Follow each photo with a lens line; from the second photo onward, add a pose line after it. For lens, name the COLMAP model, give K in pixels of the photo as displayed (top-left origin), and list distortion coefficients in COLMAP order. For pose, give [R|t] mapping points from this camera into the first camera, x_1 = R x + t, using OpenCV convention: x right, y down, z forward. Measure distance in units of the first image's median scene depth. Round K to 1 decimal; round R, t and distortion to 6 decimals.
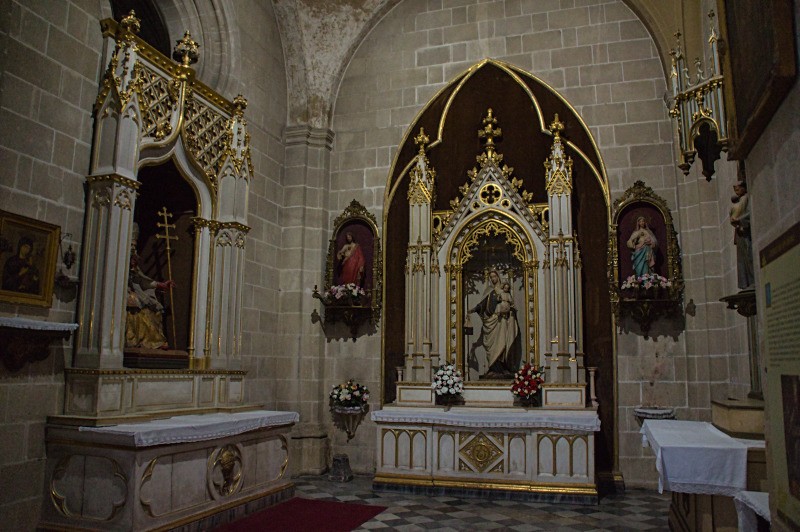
lens RADIAL K [[627.5, 0, 400.0], [0, 627.5, 266.0], [0, 0, 1]] dist [-0.186603, 0.150914]
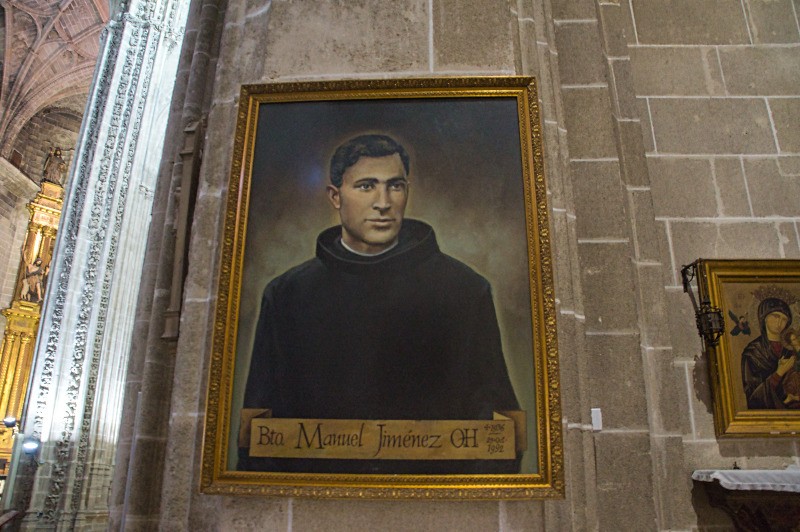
lens RADIAL K [[627.5, 0, 400.0], [0, 627.5, 266.0], [0, 0, 1]] dist [-0.186603, 0.150914]
pose [[0.255772, -0.328397, -0.909250, -0.169518], [0.142670, 0.943059, -0.300475, 0.023079], [0.956152, -0.052870, 0.288060, 0.392541]]
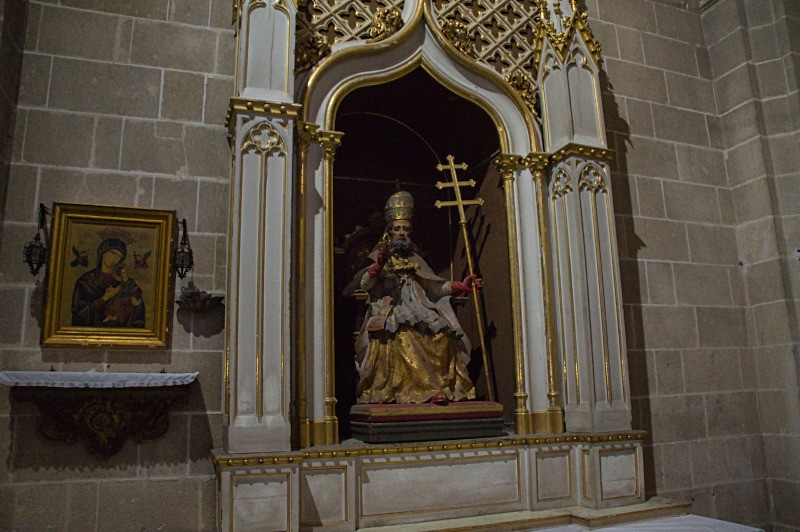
lens RADIAL K [[627.5, 0, 400.0], [0, 627.5, 266.0], [0, 0, 1]] dist [-0.186603, 0.150914]
pose [[0.616121, -0.184917, -0.765637, 0.024648], [0.155339, 0.981486, -0.112046, 0.068534], [0.772182, -0.049899, 0.633439, 0.585133]]
